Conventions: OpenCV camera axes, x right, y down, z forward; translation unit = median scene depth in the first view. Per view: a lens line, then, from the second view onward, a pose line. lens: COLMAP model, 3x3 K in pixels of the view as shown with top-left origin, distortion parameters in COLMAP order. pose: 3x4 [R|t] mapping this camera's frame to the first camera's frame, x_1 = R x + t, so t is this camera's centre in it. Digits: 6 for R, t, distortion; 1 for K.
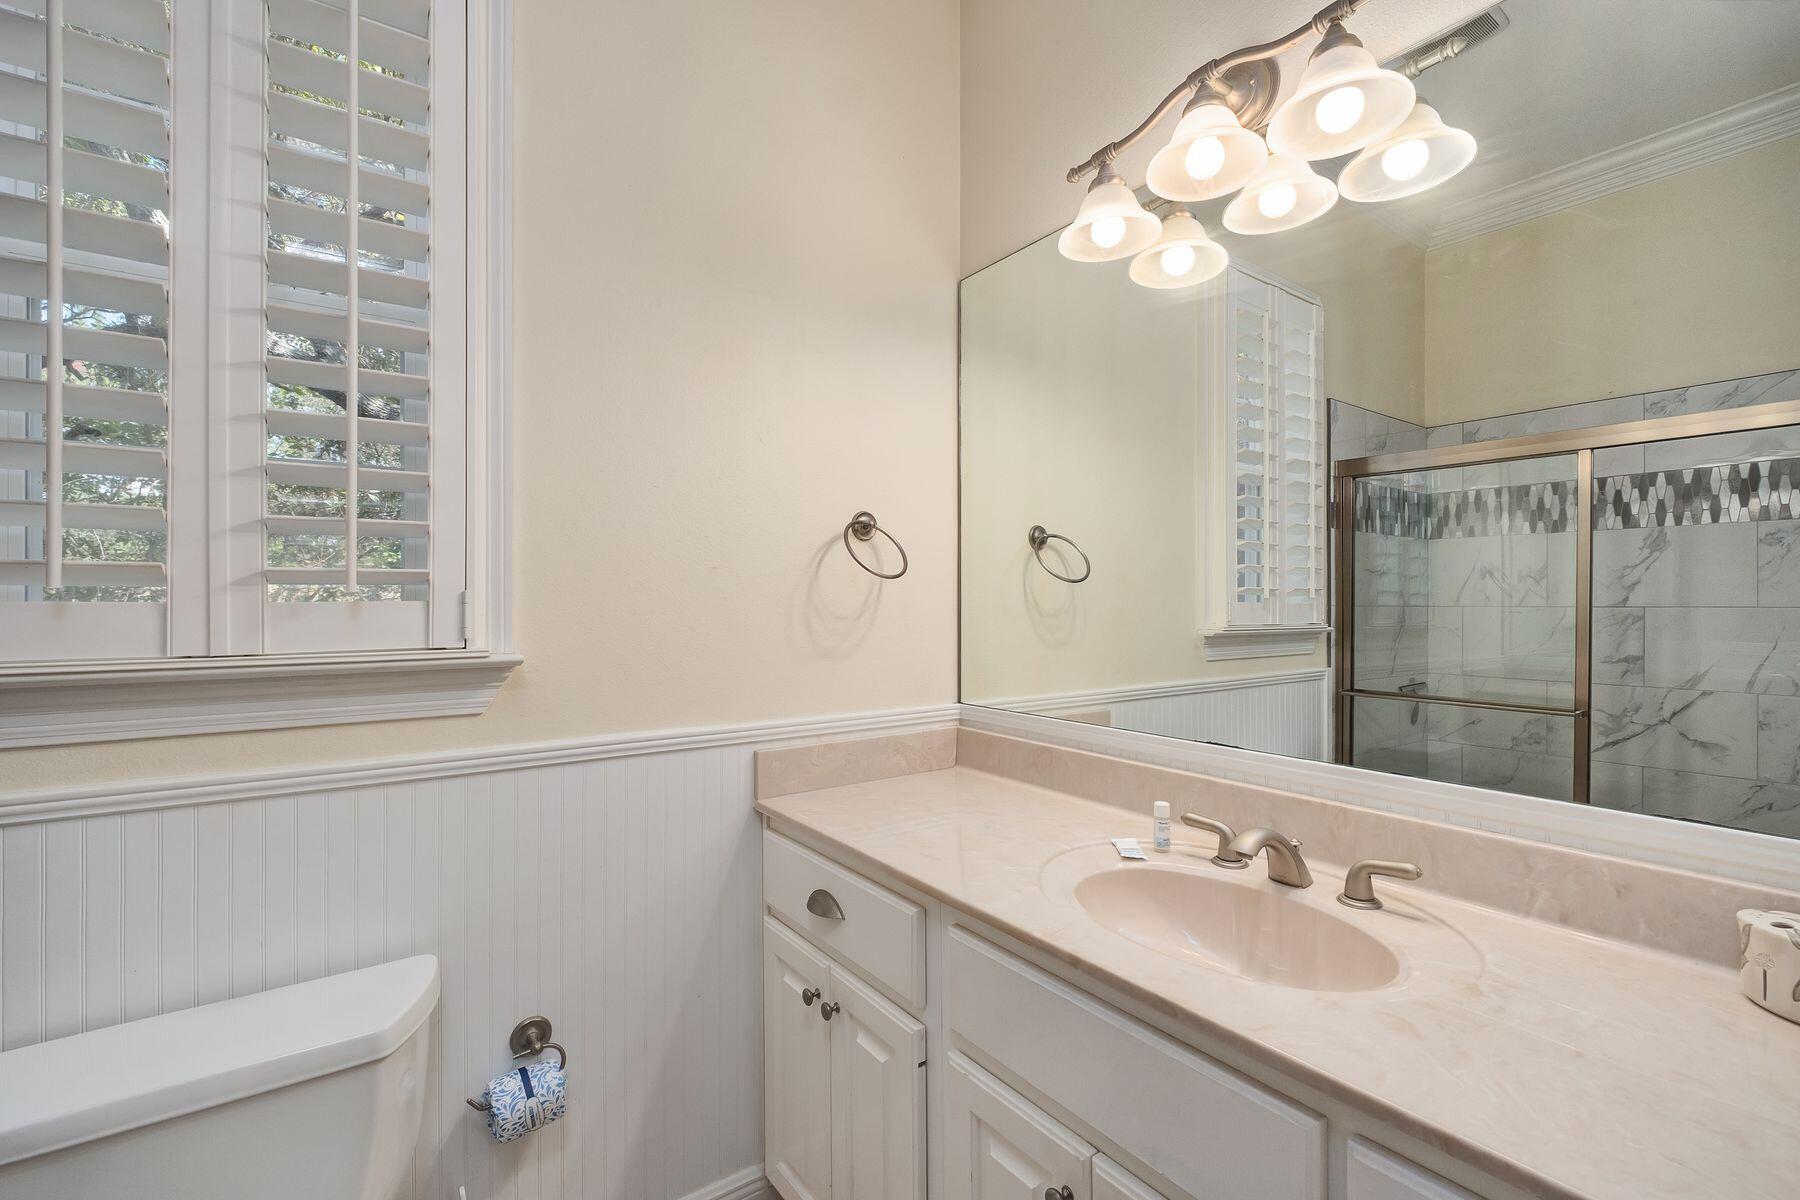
lens RADIAL K [[794.0, 0, 902.0], [0, 794.0, 590.8], [0, 0, 1]] dist [0.001980, 0.000528]
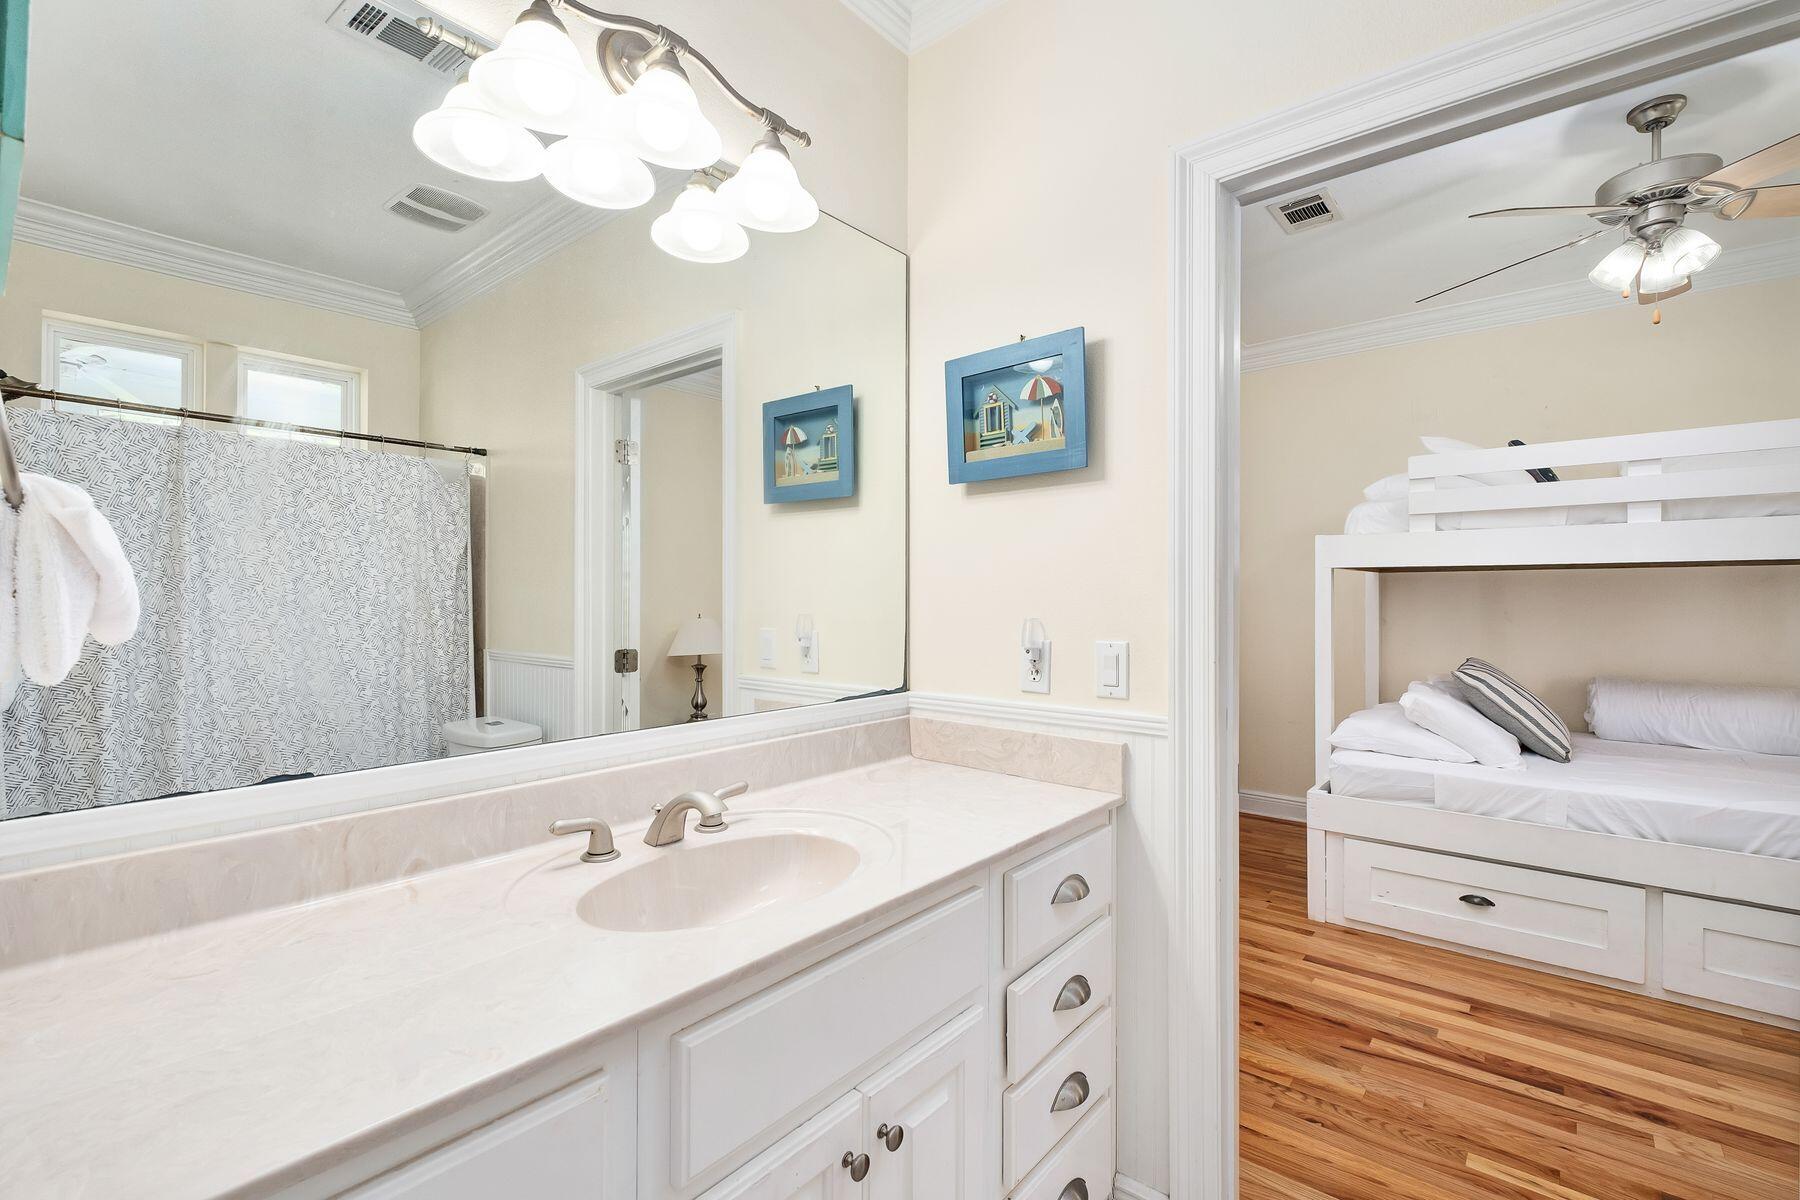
lens RADIAL K [[794.0, 0, 902.0], [0, 794.0, 590.8], [0, 0, 1]] dist [0.001980, 0.000528]
pose [[-0.241382, 0.004070, 0.970422, -0.642386], [-0.009703, 0.999931, -0.006608, 0.034003], [-0.970382, -0.011011, -0.241326, 0.956160]]
